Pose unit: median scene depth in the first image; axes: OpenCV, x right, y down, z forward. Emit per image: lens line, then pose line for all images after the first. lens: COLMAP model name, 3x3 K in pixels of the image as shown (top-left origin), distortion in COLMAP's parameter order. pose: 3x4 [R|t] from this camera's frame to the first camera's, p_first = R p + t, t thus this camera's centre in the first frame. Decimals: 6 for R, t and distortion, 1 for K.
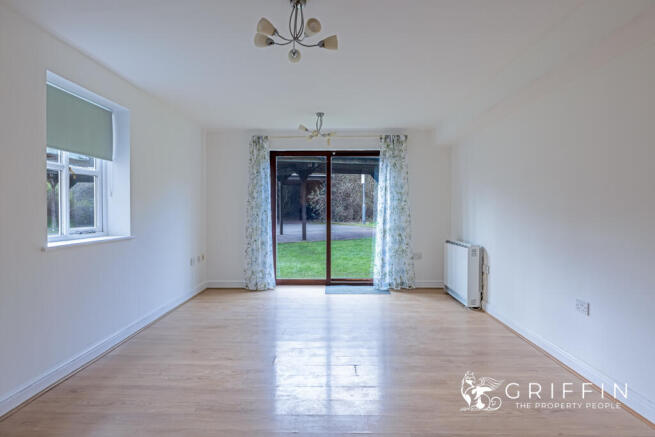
lens RADIAL K [[436.3, 0, 327.5], [0, 436.3, 218.5], [0, 0, 1]] dist [0.000540, 0.000067]
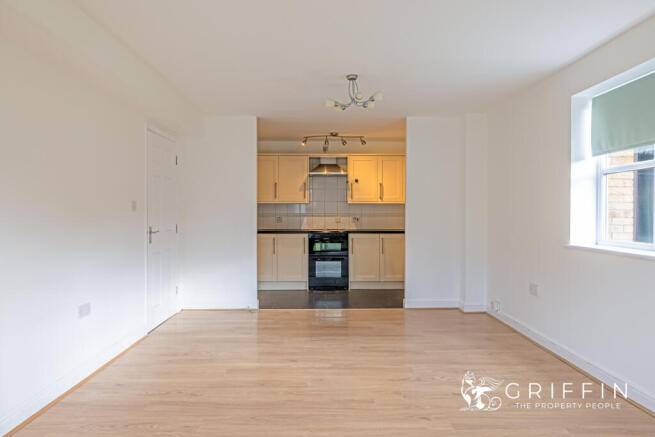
lens RADIAL K [[436.3, 0, 327.5], [0, 436.3, 218.5], [0, 0, 1]] dist [0.000540, 0.000067]
pose [[-0.999743, -0.002562, -0.022534, 0.044239], [-0.003187, 0.999609, 0.027768, -0.036170], [0.022454, 0.027832, -0.999360, 1.962792]]
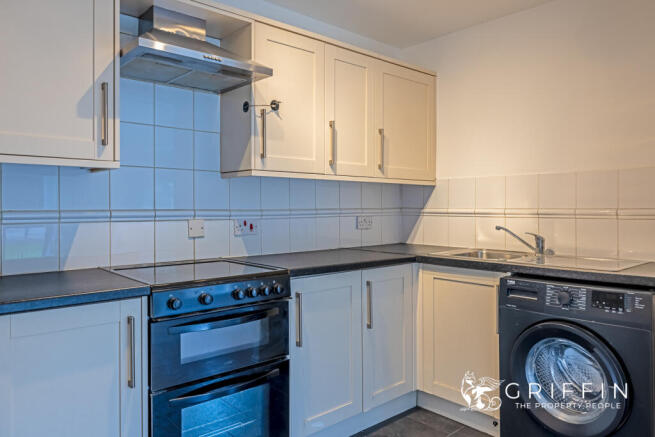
lens RADIAL K [[470.2, 0, 327.8], [0, 470.2, 211.1], [0, 0, 1]] dist [-0.003690, -0.001233]
pose [[-0.740818, 0.003338, -0.671697, 0.145920], [-0.008289, 0.999866, 0.014111, -0.024670], [0.671654, 0.016021, -0.740691, 1.316788]]
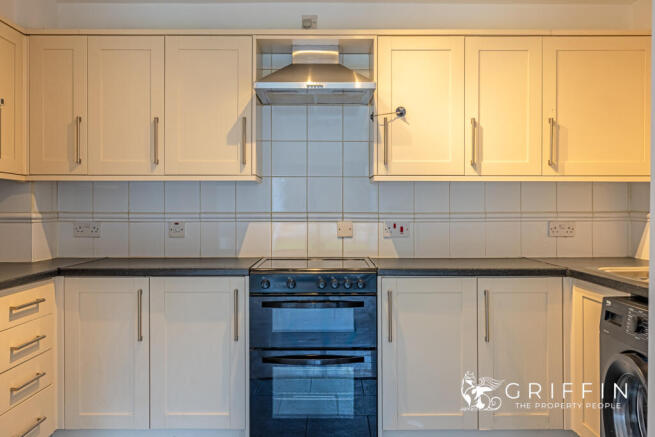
lens RADIAL K [[603.3, 0, 327.5], [0, 603.3, 218.5], [0, 0, 1]] dist [0.000768, 0.002068]
pose [[-0.999952, -0.003831, -0.009038, 0.017560], [-0.004075, 0.999621, 0.027213, -0.028020], [0.008931, 0.027248, -0.999589, 1.473713]]
